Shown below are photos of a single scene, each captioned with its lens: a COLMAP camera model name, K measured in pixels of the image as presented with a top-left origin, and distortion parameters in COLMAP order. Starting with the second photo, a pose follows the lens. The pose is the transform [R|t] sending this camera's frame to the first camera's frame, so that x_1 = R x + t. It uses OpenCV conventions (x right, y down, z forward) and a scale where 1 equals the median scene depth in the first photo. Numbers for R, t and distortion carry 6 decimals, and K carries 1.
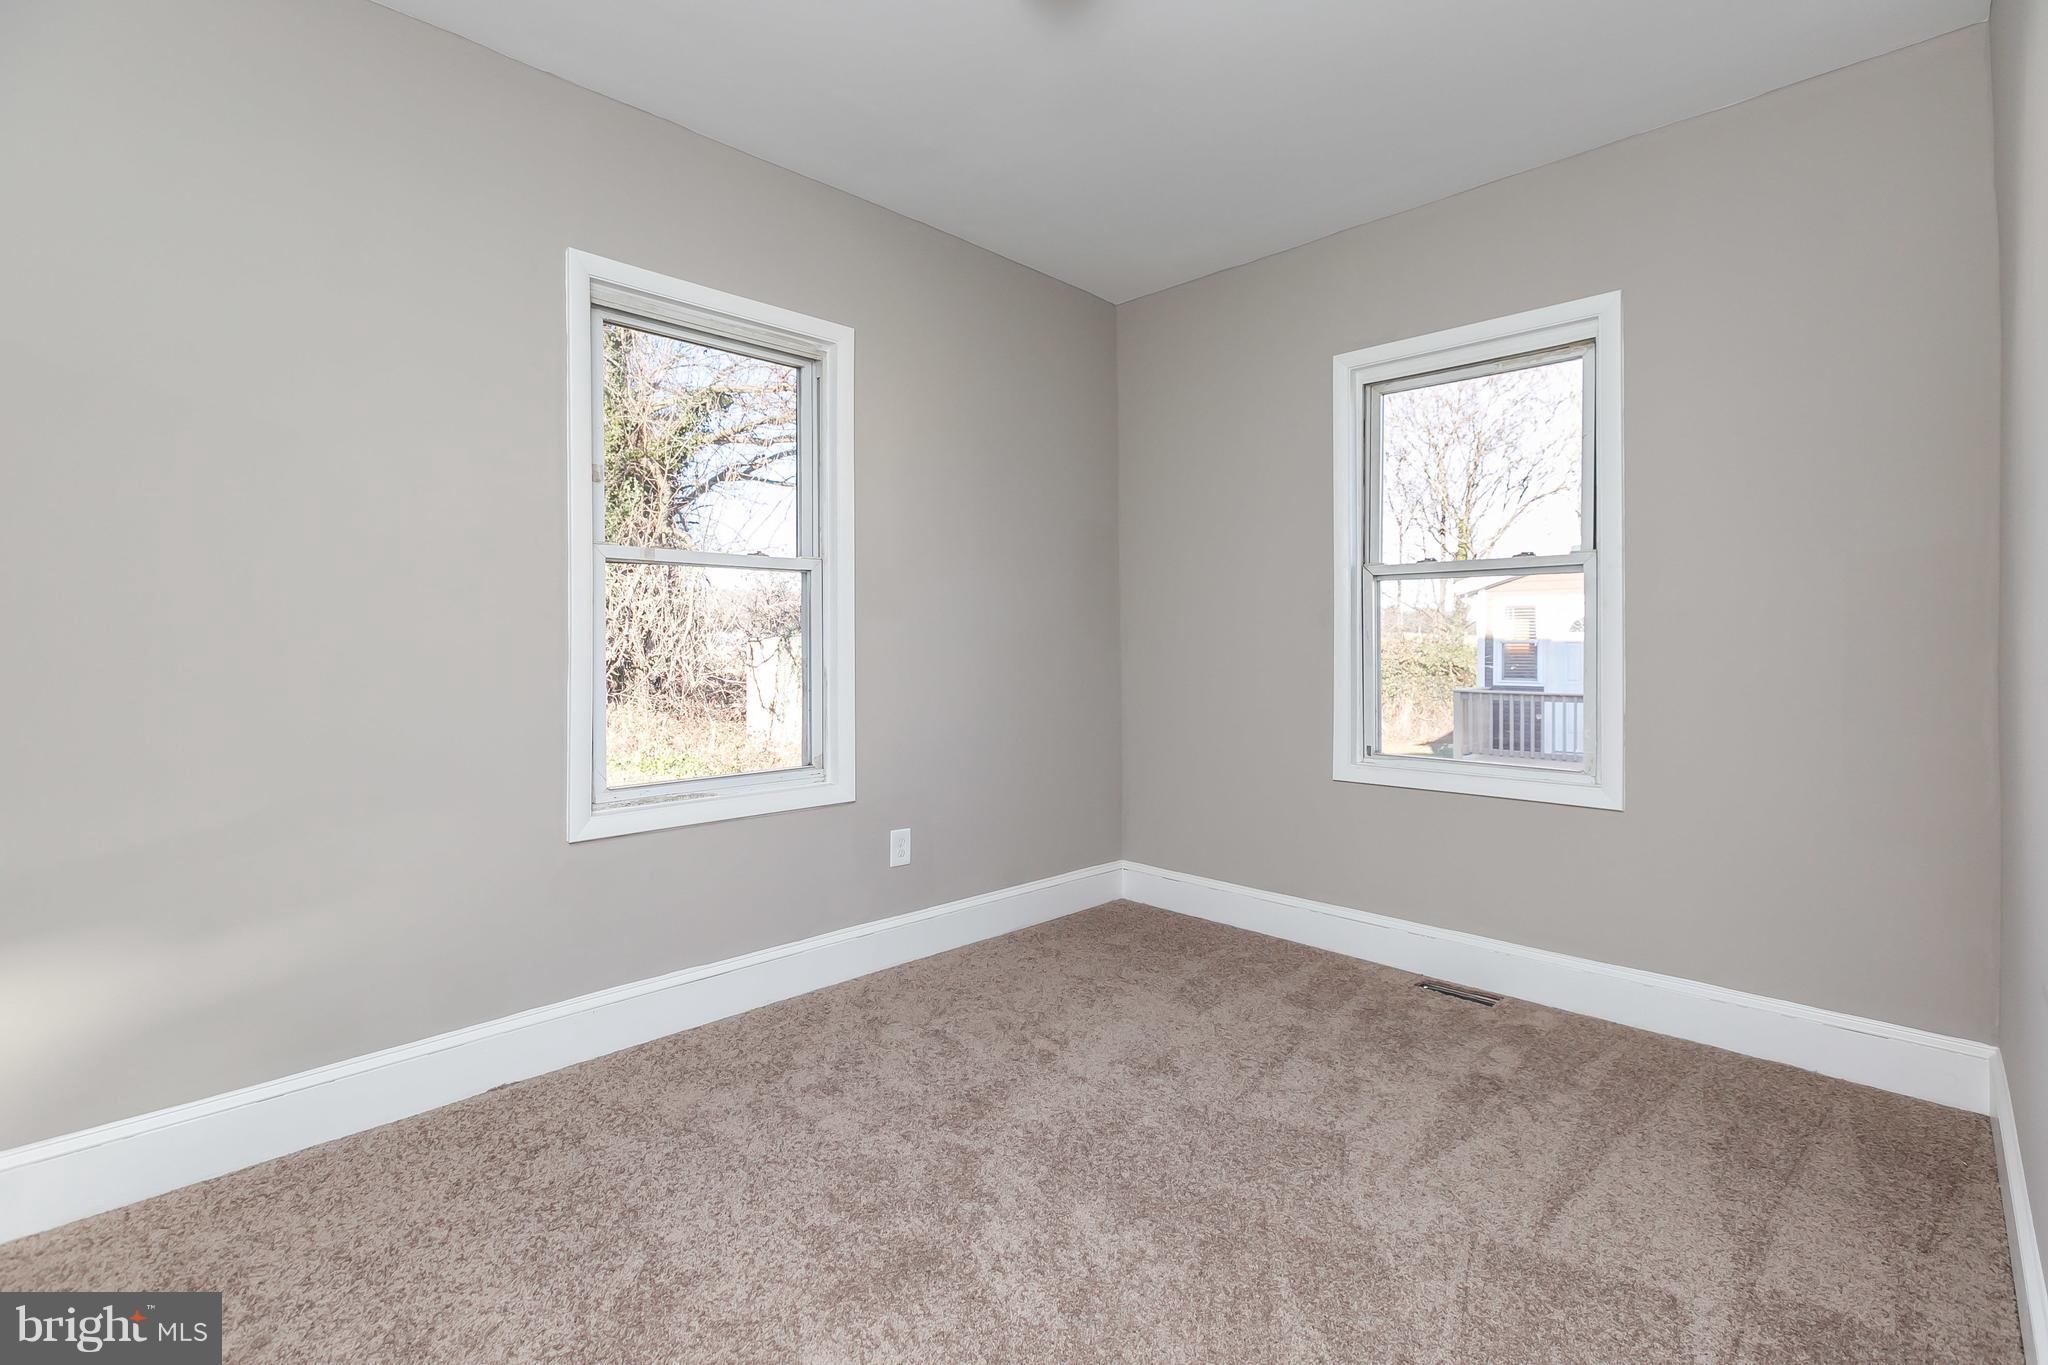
lens RADIAL K [[934.0, 0, 1030.0], [0, 934.0, 662.0], [0, 0, 1]] dist [0.002022, 0.000226]
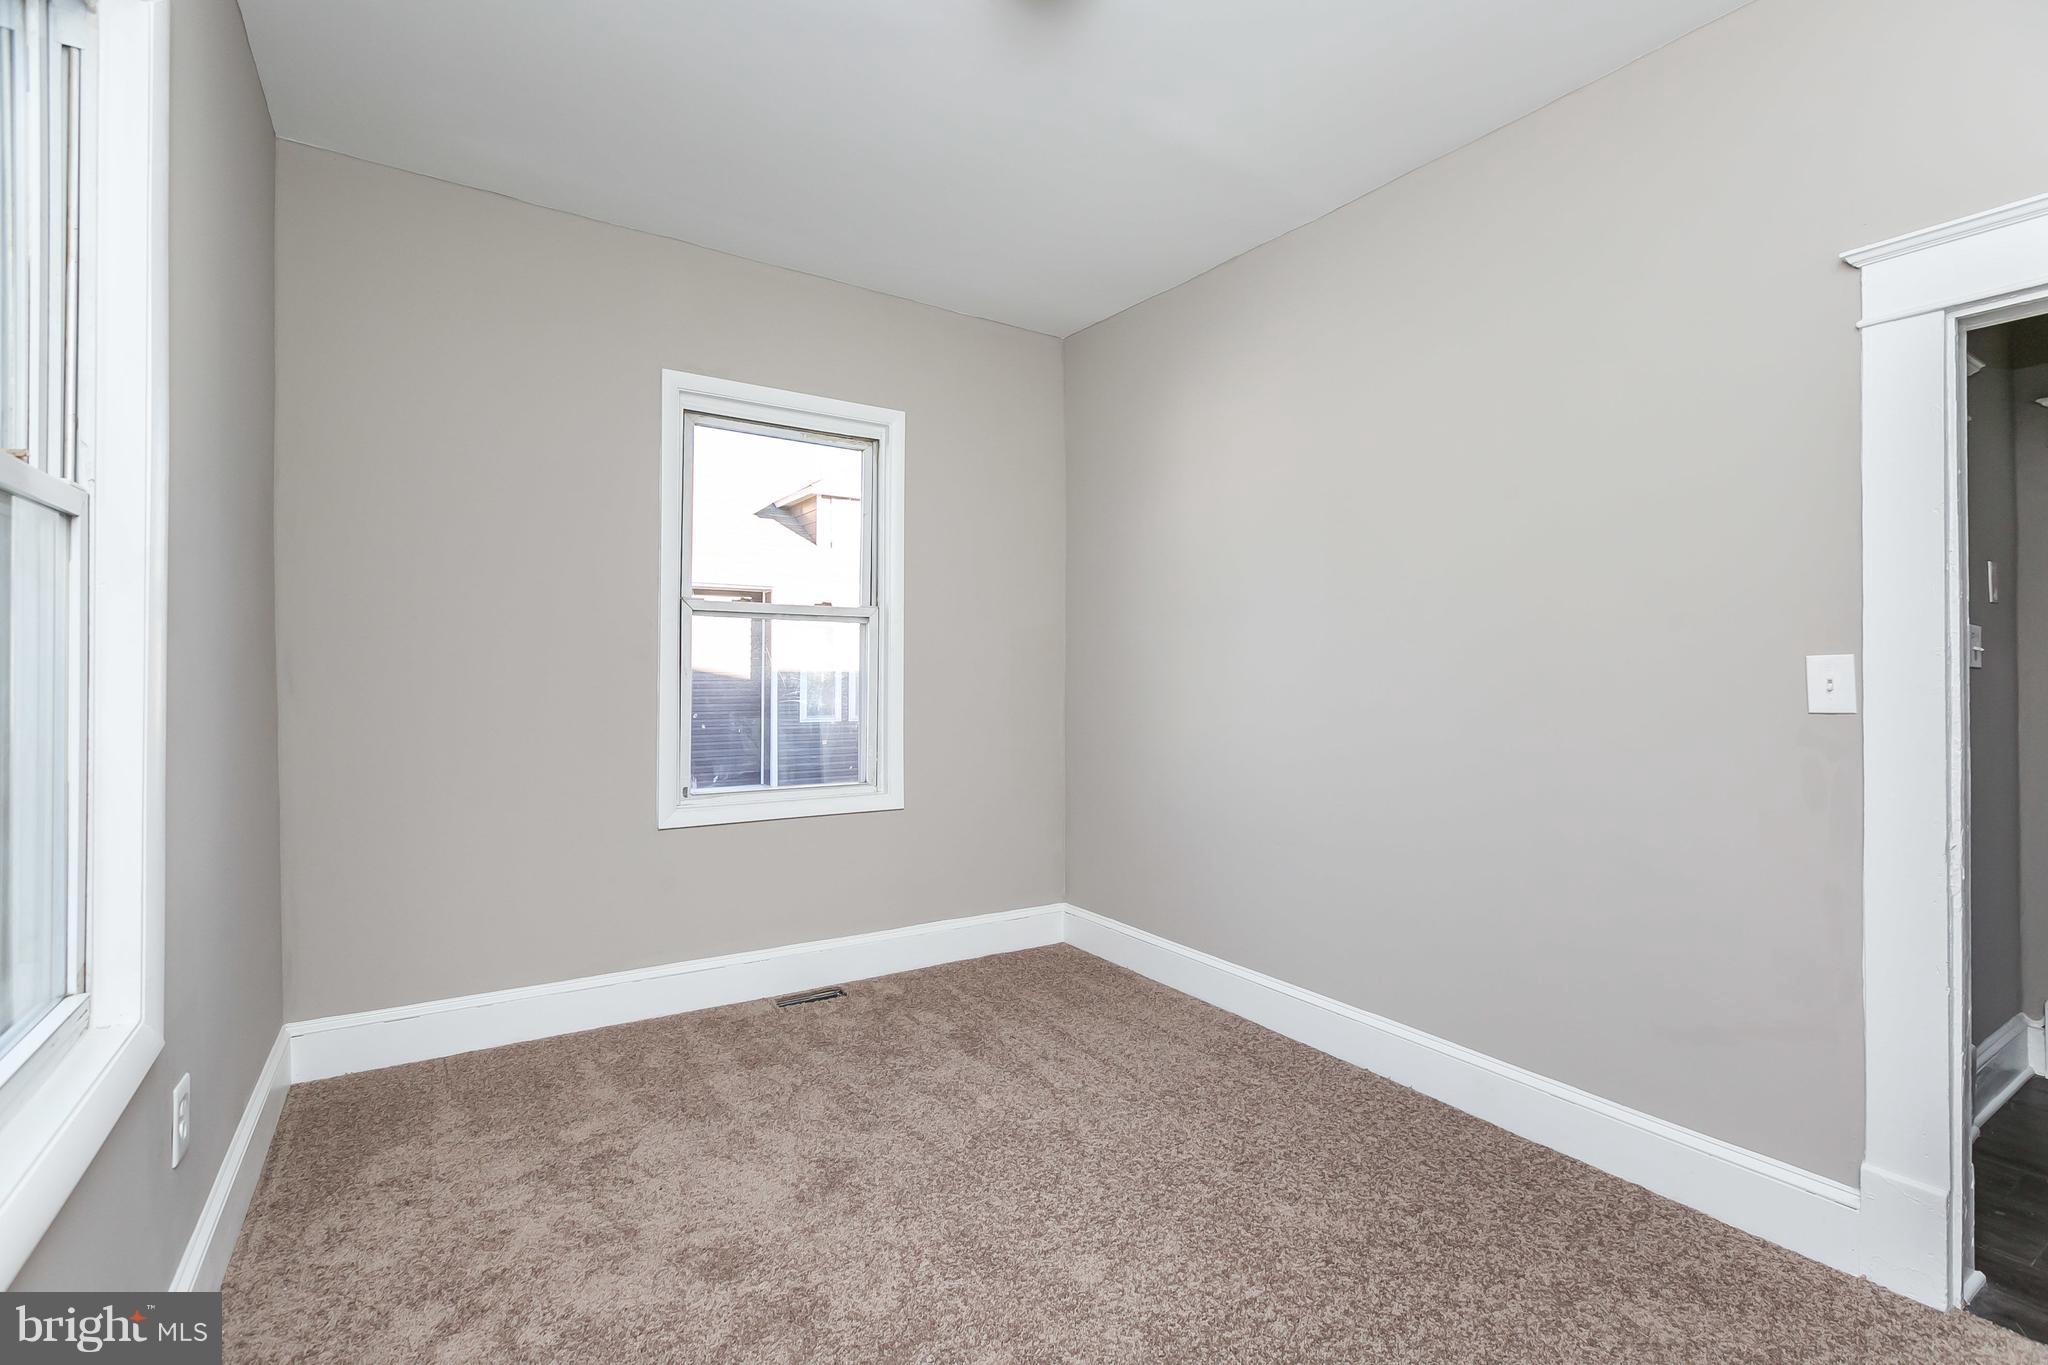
lens RADIAL K [[896.6, 0, 1024.0], [0, 896.6, 682.5], [0, 0, 1]] dist [-0.000707, -0.000090]
pose [[0.214234, -0.000825, 0.976782, -0.534223], [0.014913, 0.999886, -0.002426, -0.011139], [-0.976669, 0.015087, 0.214222, 0.540273]]
